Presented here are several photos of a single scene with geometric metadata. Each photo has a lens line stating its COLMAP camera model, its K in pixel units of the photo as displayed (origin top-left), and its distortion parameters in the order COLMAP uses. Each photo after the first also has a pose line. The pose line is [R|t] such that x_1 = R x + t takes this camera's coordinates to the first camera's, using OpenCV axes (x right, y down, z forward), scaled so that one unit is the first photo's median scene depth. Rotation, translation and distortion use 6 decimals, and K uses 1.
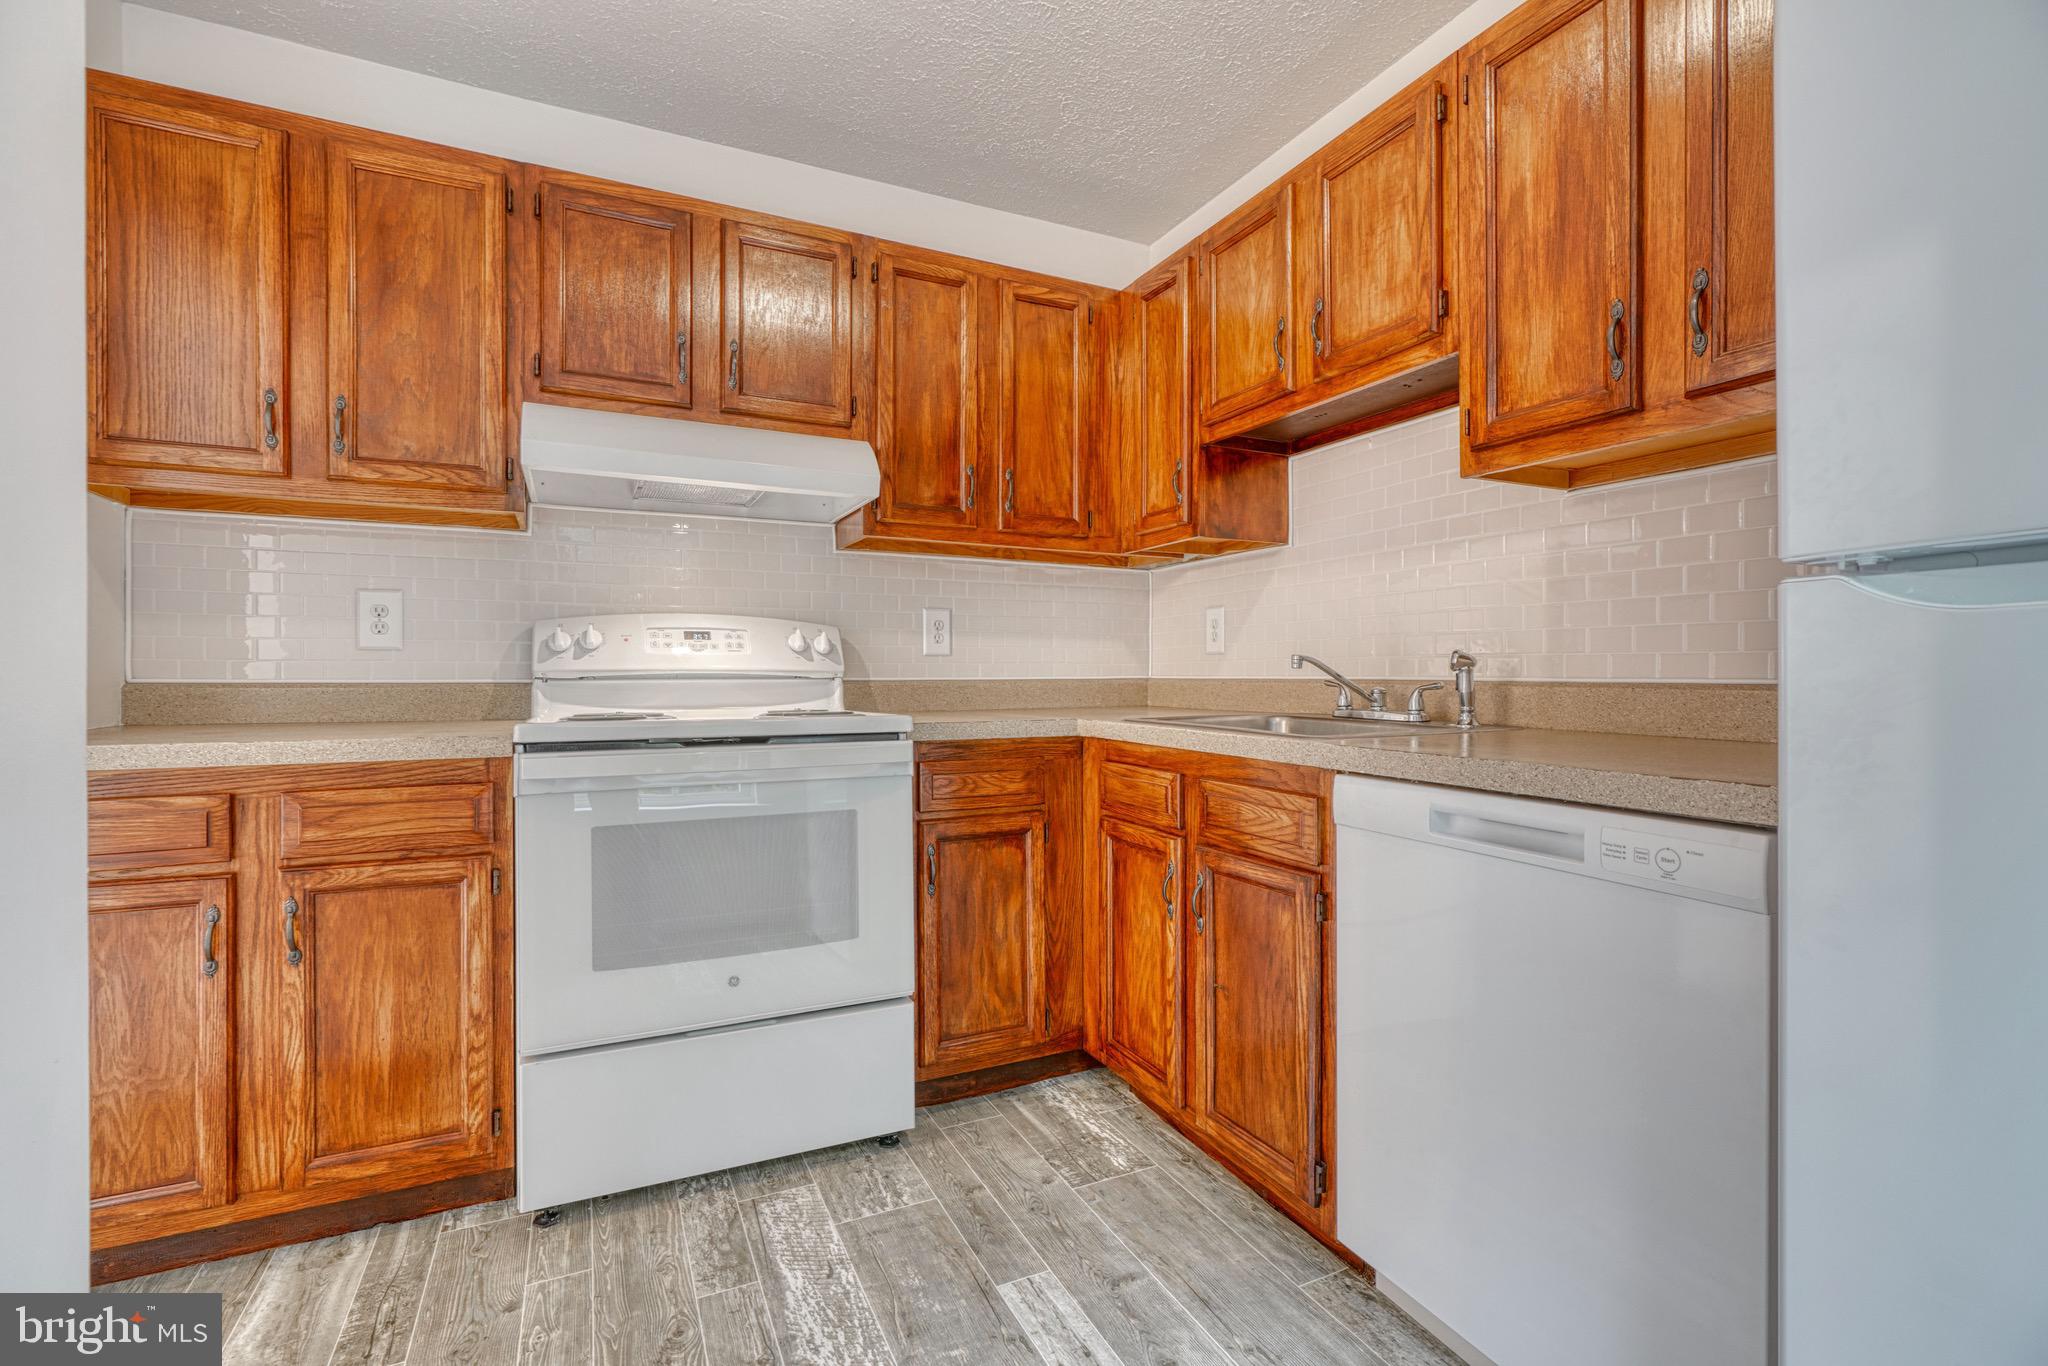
lens RADIAL K [[911.9, 0, 1024.0], [0, 911.9, 683.0], [0, 0, 1]] dist [-0.008037, 0.003747]
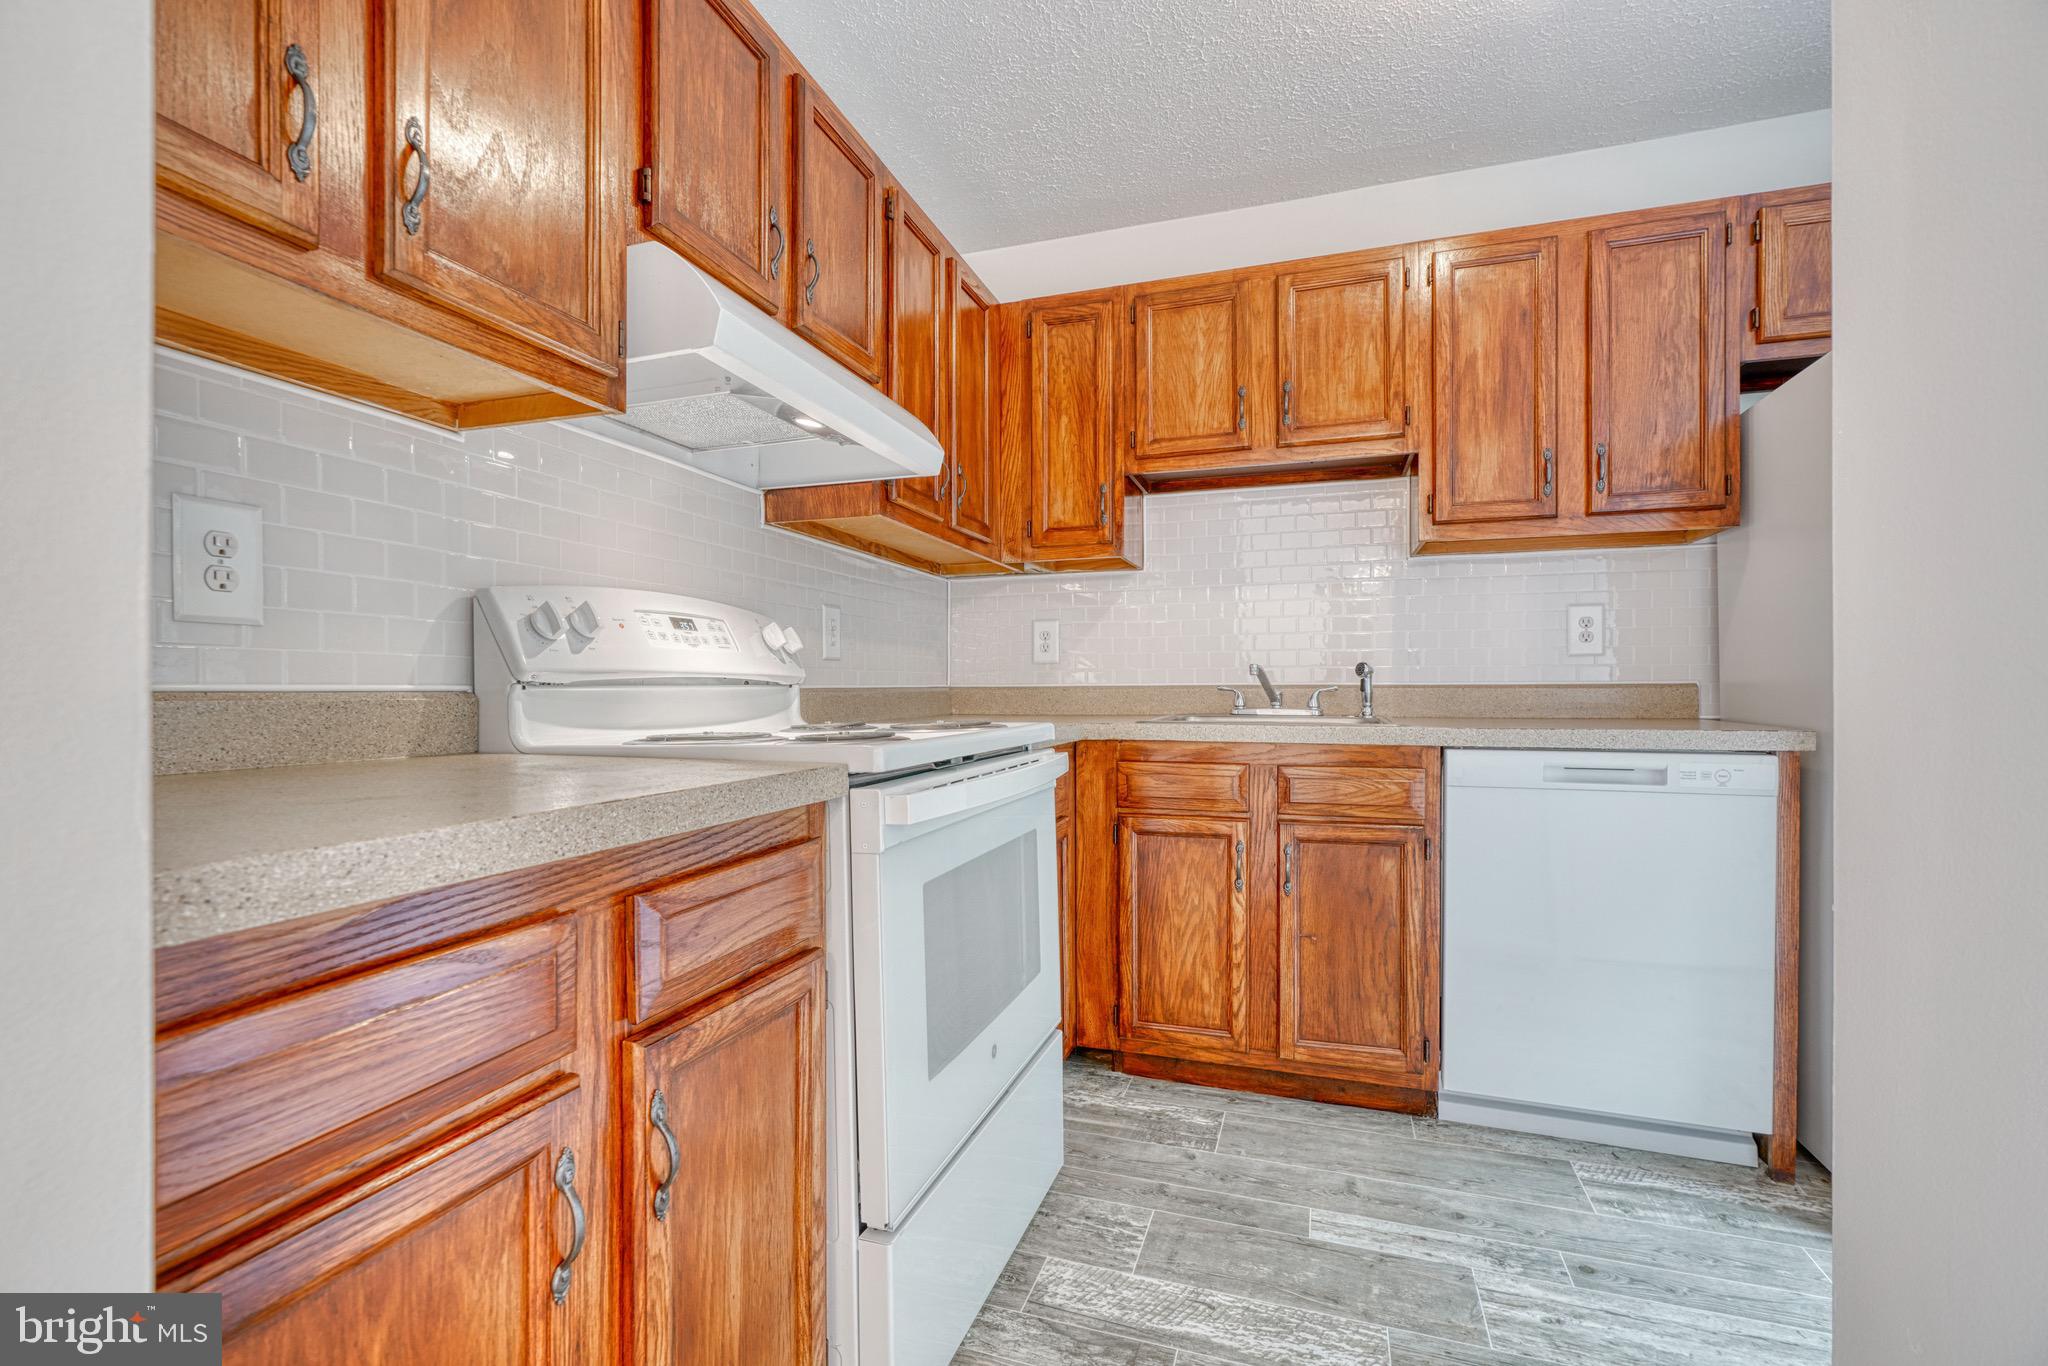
lens RADIAL K [[910.7, 0, 1017.9], [0, 910.7, 696.1], [0, 0, 1]] dist [-0.004685, -0.000223]
pose [[0.696389, -0.009298, 0.717605, -0.987983], [0.011818, 0.999929, 0.001487, 0.008611], [-0.717568, 0.007445, 0.696449, 0.459322]]
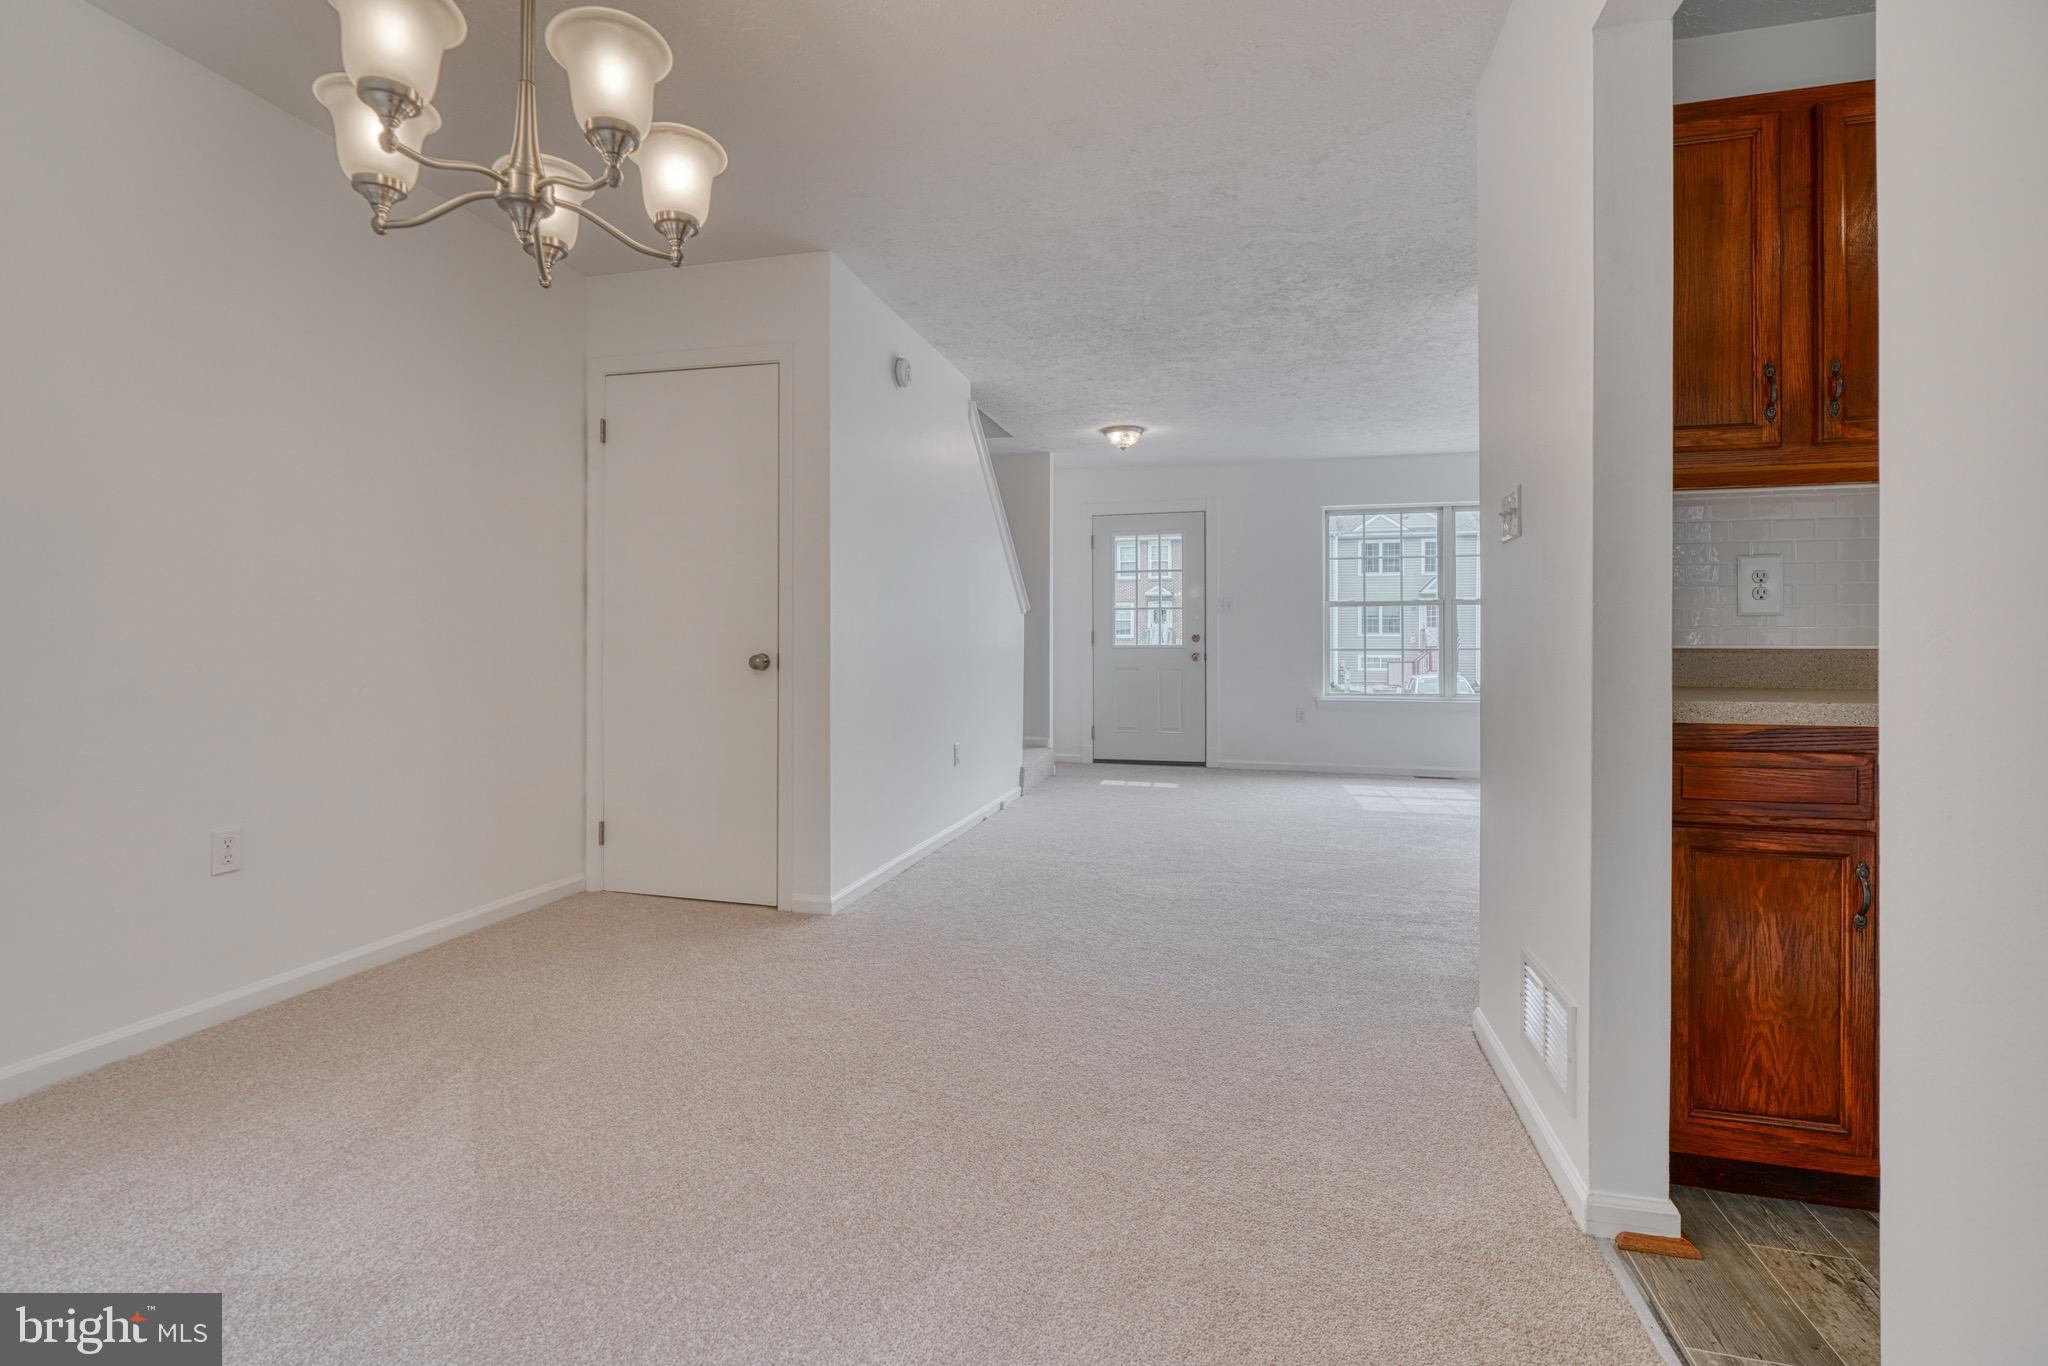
lens RADIAL K [[947.3, 0, 1000.0], [0, 947.3, 648.3], [0, 0, 1]] dist [-0.010333, 0.004175]
pose [[0.756902, -0.003973, -0.653516, -0.865308], [-0.003564, 0.999942, -0.010208, 0.016412], [0.653519, 0.010055, 0.756844, -0.416116]]
